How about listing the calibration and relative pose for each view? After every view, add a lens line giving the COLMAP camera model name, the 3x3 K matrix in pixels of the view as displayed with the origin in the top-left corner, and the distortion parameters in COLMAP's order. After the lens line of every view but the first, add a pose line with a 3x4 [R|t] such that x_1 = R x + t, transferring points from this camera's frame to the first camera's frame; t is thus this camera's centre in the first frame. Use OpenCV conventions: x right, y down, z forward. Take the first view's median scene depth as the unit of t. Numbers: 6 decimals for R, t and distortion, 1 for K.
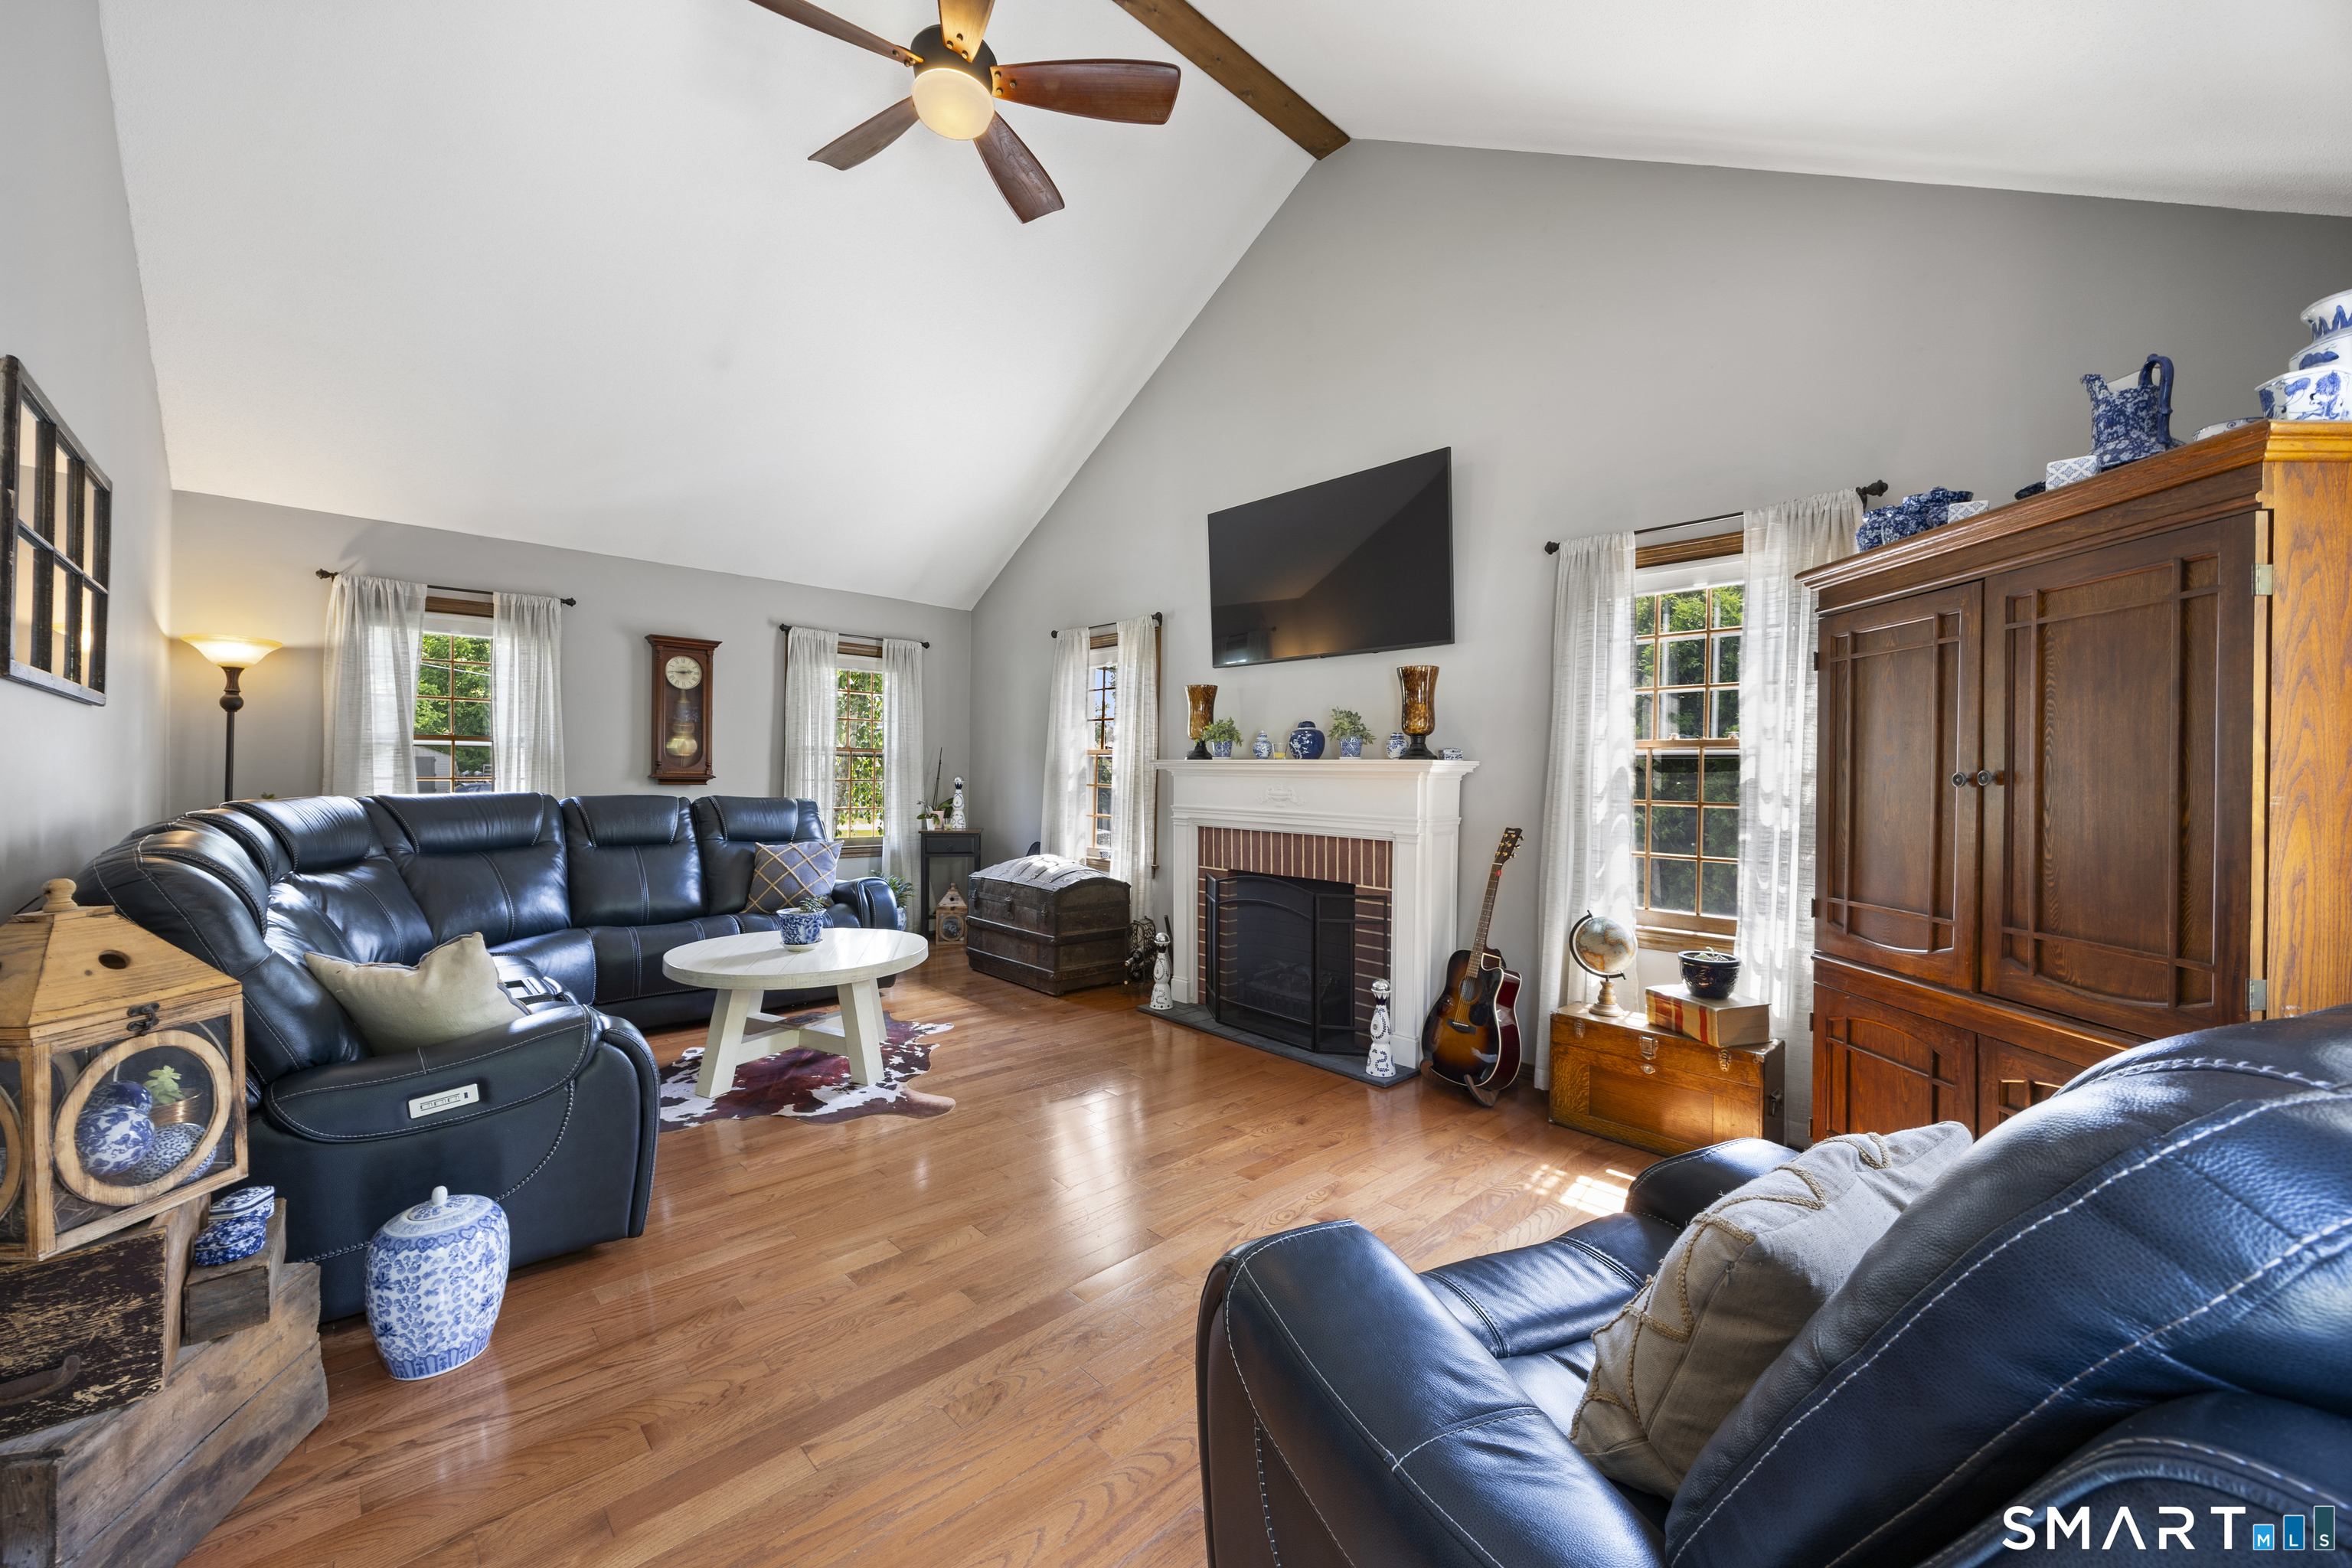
lens RADIAL K [[907.5, 0, 1173.6], [0, 907.5, 775.7], [0, 0, 1]] dist [-0.001990, -0.000076]
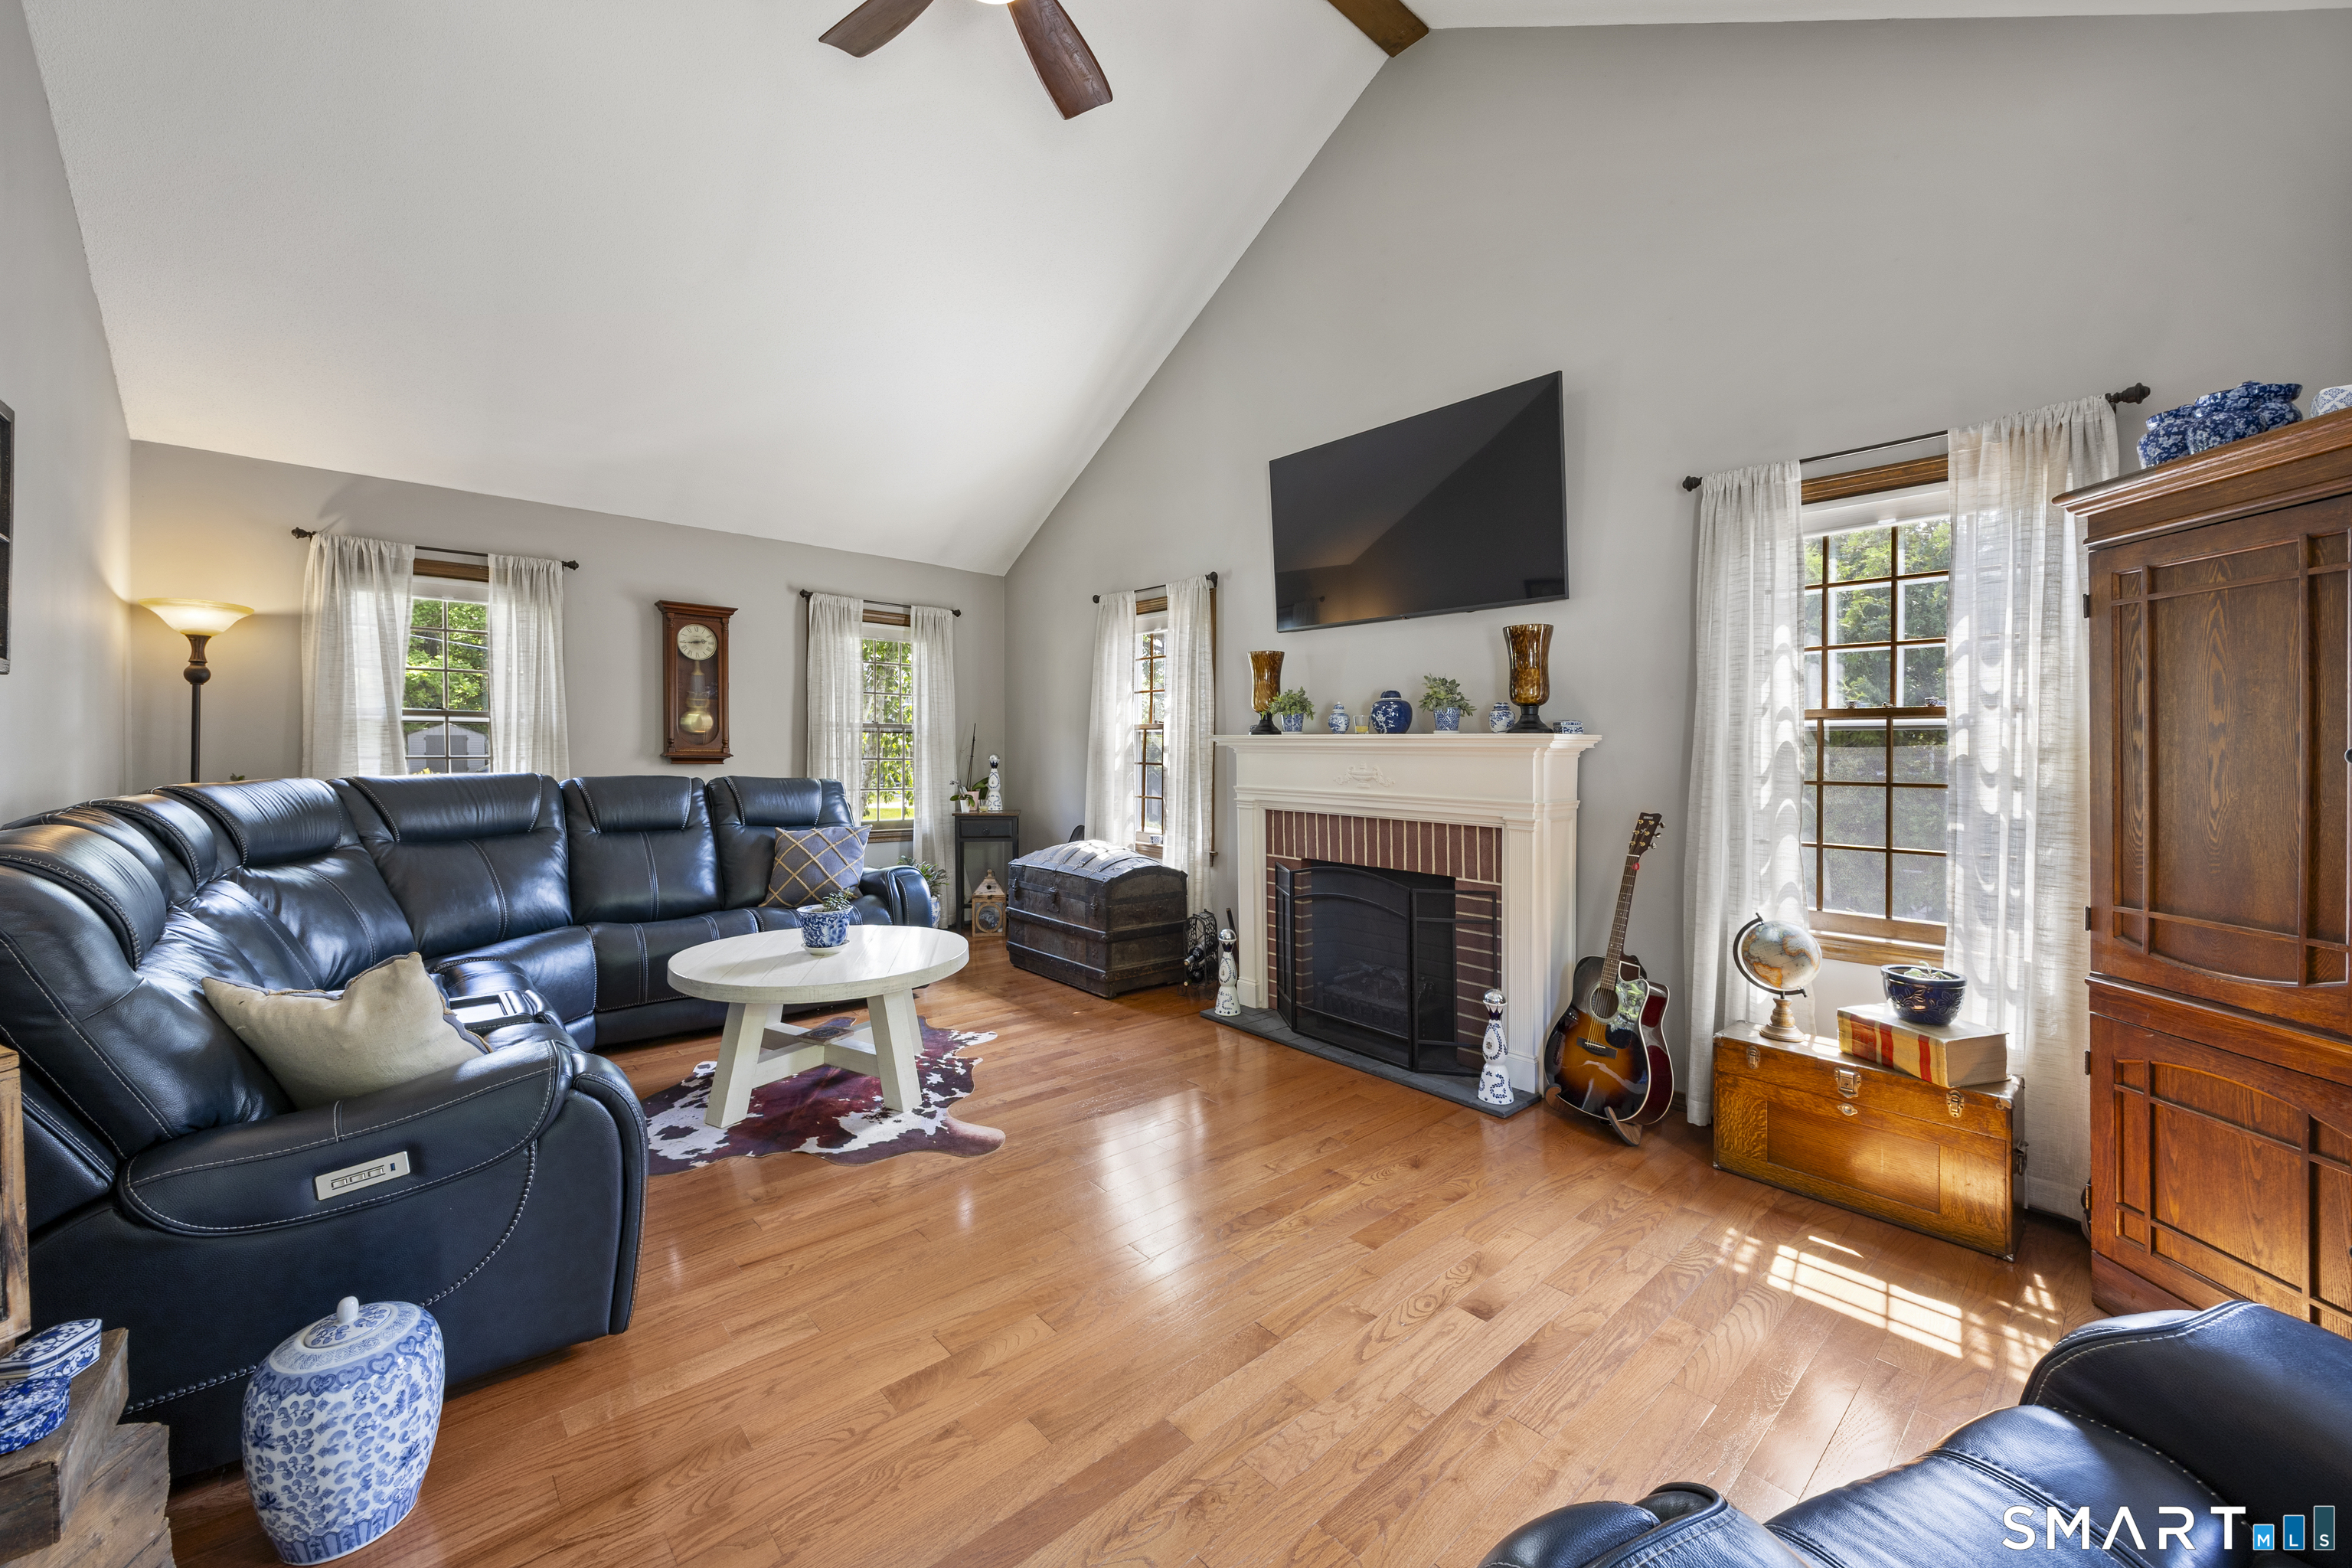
lens RADIAL K [[912.1, 0, 1176.0], [0, 912.1, 784.0], [0, 0, 1]] dist [0.001447, 0.000125]
pose [[0.999646, -0.001556, -0.026545, -0.051645], [0.002463, 0.999413, 0.034180, -0.000206], [0.026476, -0.034233, 0.999063, 0.143807]]
